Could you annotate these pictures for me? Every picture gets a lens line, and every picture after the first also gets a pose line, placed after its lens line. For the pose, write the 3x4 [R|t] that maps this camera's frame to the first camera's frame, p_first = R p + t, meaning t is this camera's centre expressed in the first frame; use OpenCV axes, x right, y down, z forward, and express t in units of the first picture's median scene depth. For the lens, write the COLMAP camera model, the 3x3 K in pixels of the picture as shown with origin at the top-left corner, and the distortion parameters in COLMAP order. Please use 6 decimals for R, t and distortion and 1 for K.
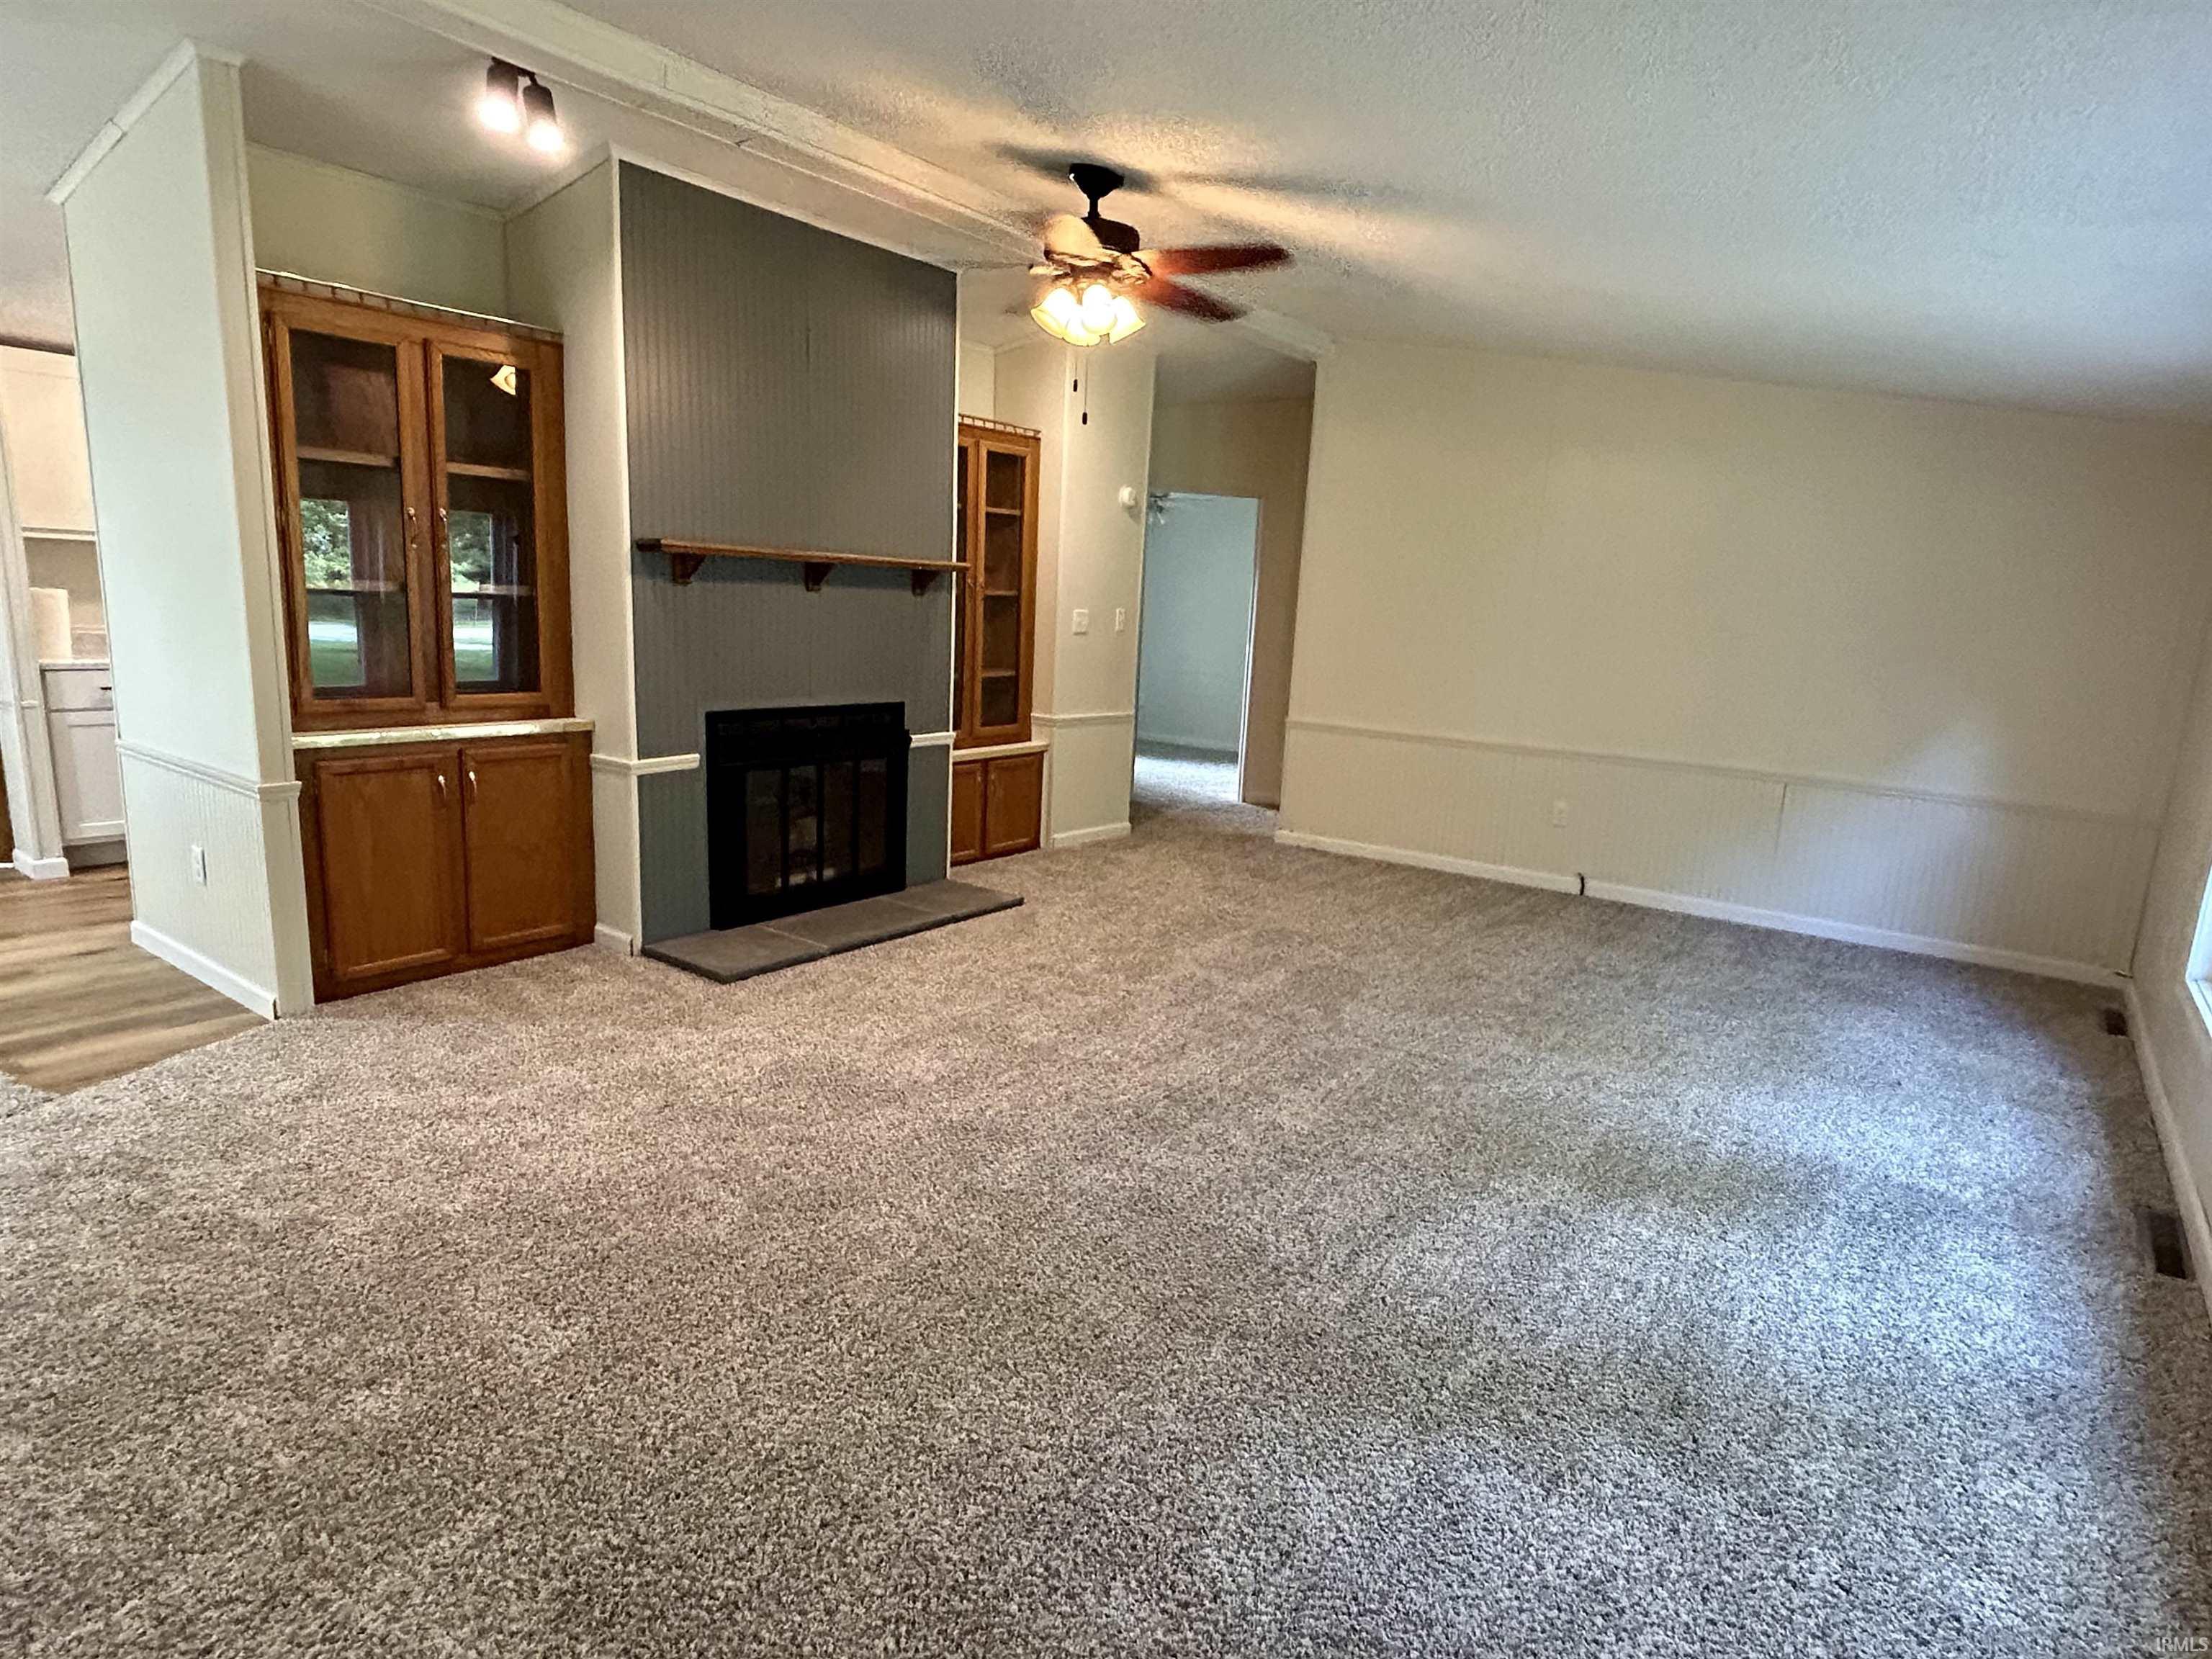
lens RADIAL K [[1240.3, 0, 1106.0], [0, 1240.3, 829.5], [0, 0, 1]] dist [-0.004557, -0.000786]
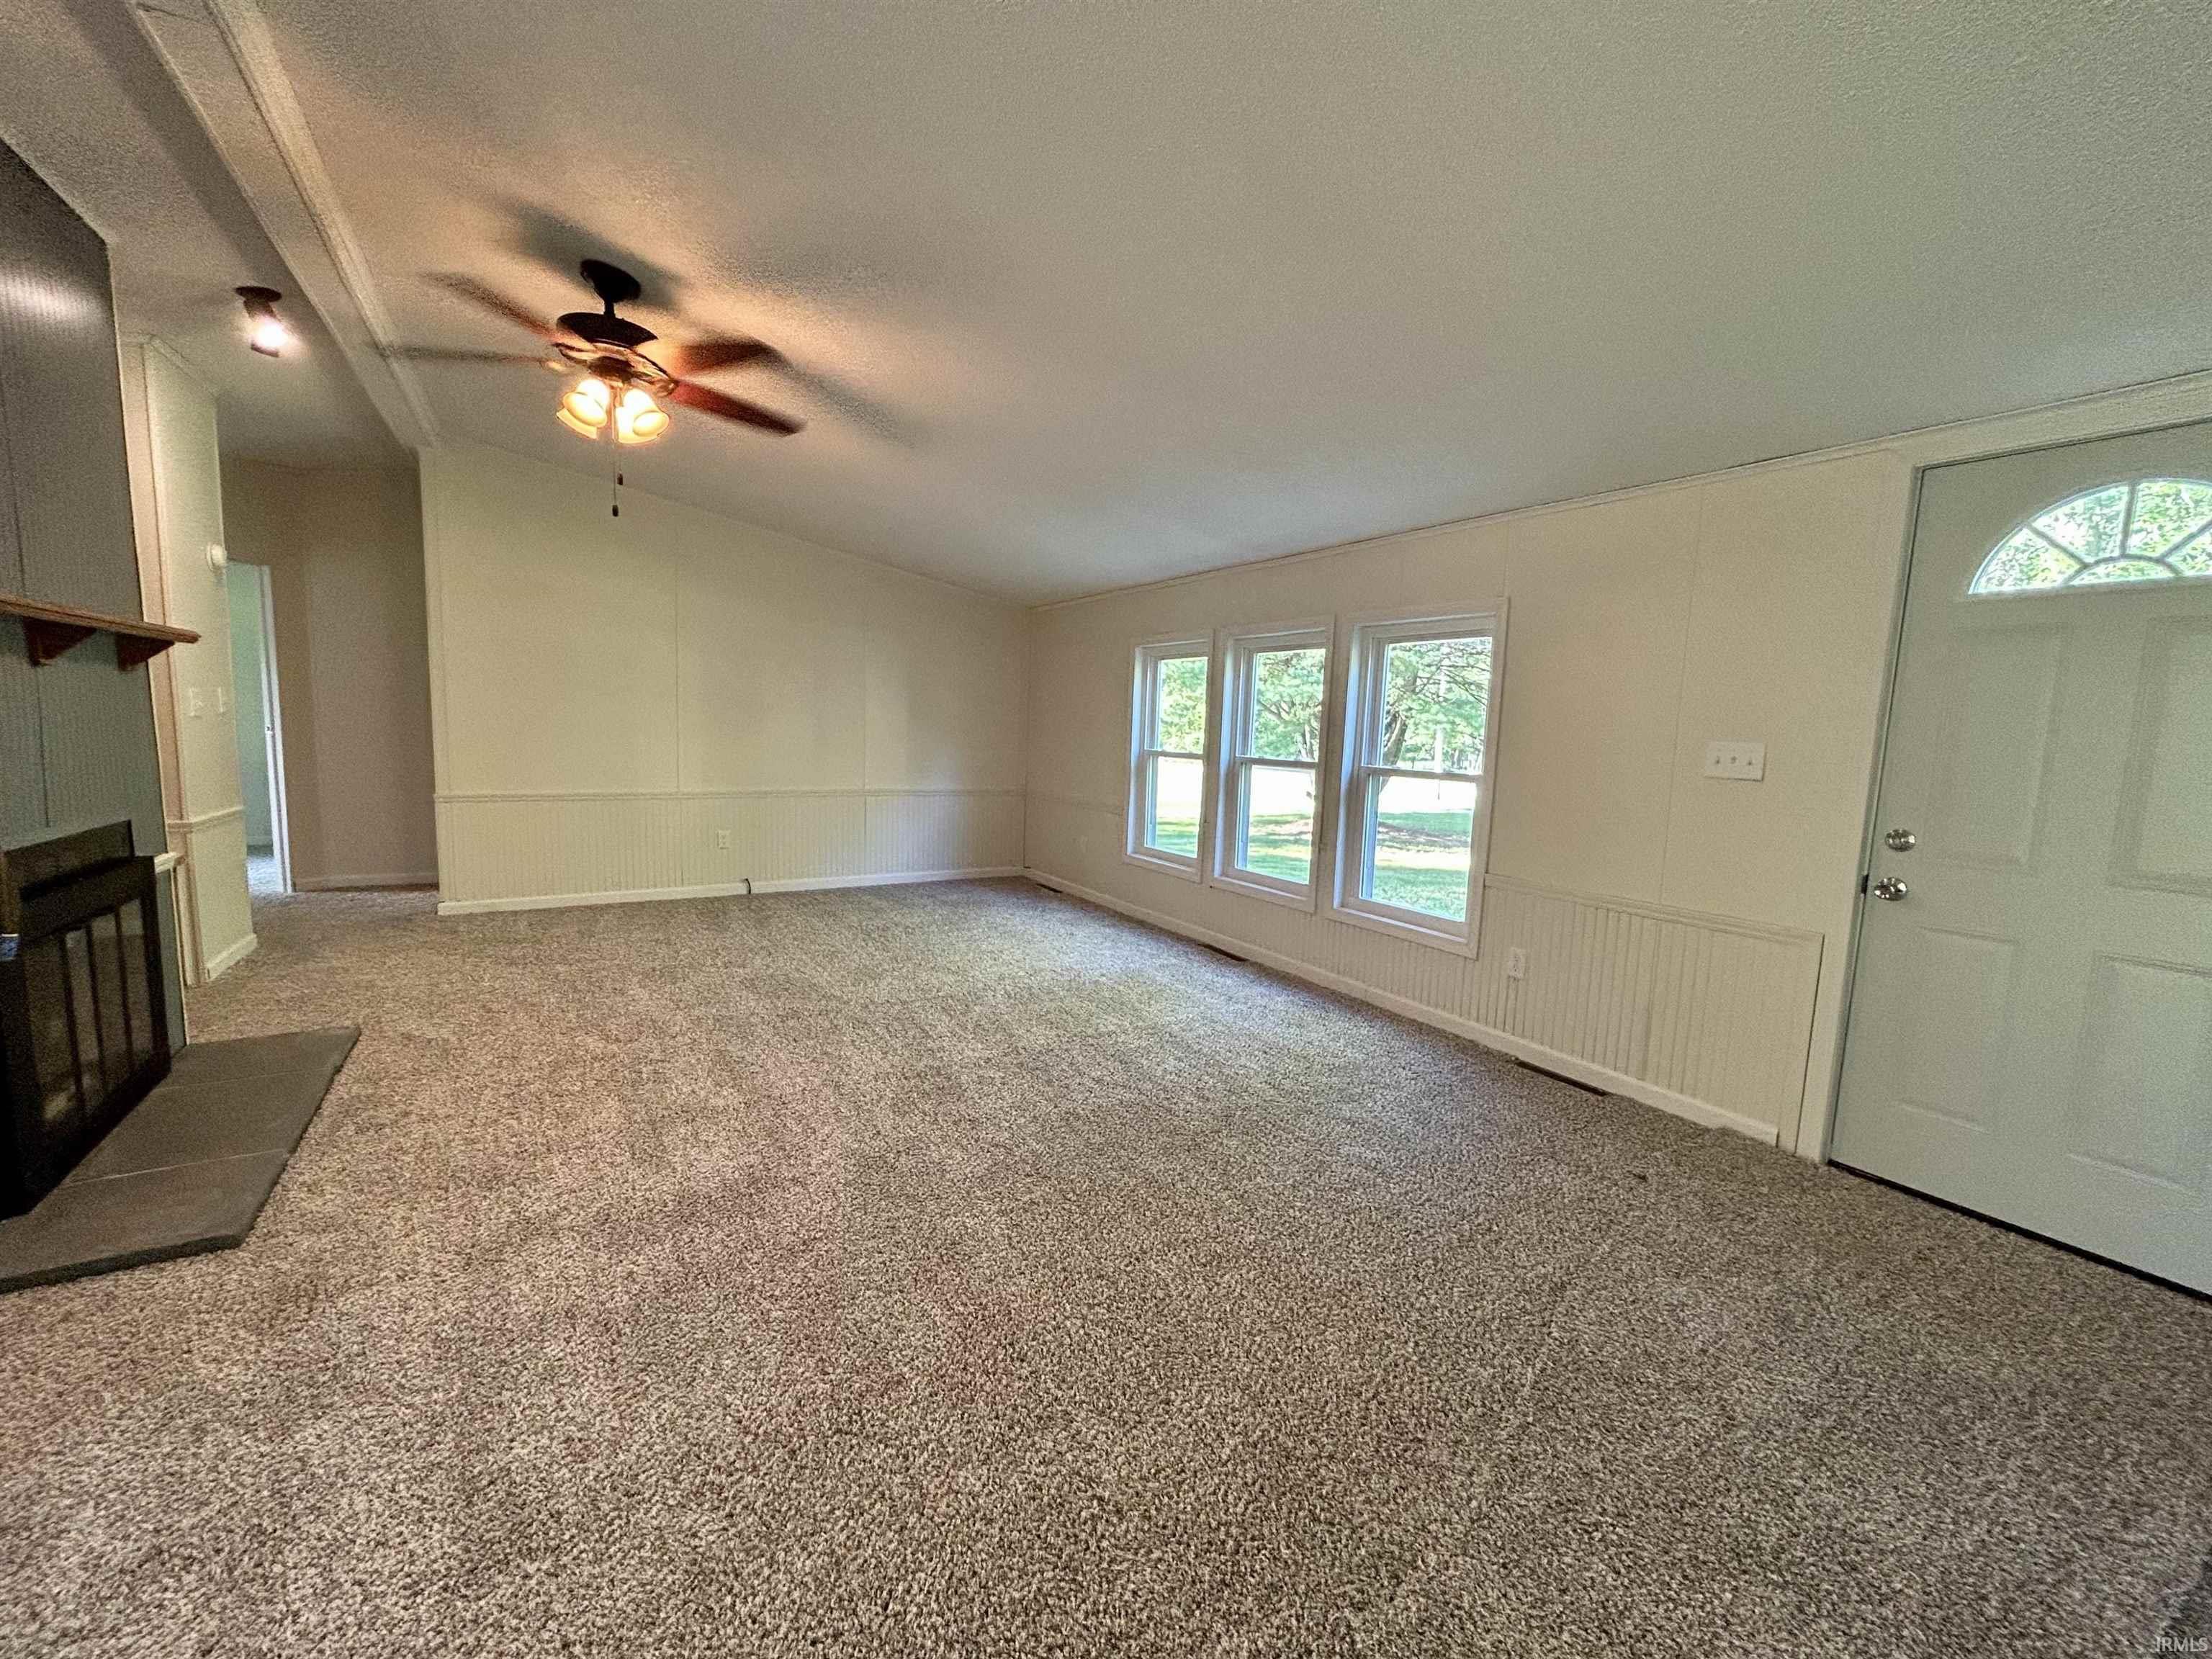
lens RADIAL K [[893.5, 0, 1106.0], [0, 893.5, 829.5], [0, 0, 1]] dist [-0.020923, 0.019149]
pose [[0.371156, -0.146853, 0.916885, -0.525235], [0.160446, 0.982706, 0.092447, -0.065739], [-0.914604, 0.112798, 0.388299, 0.343827]]
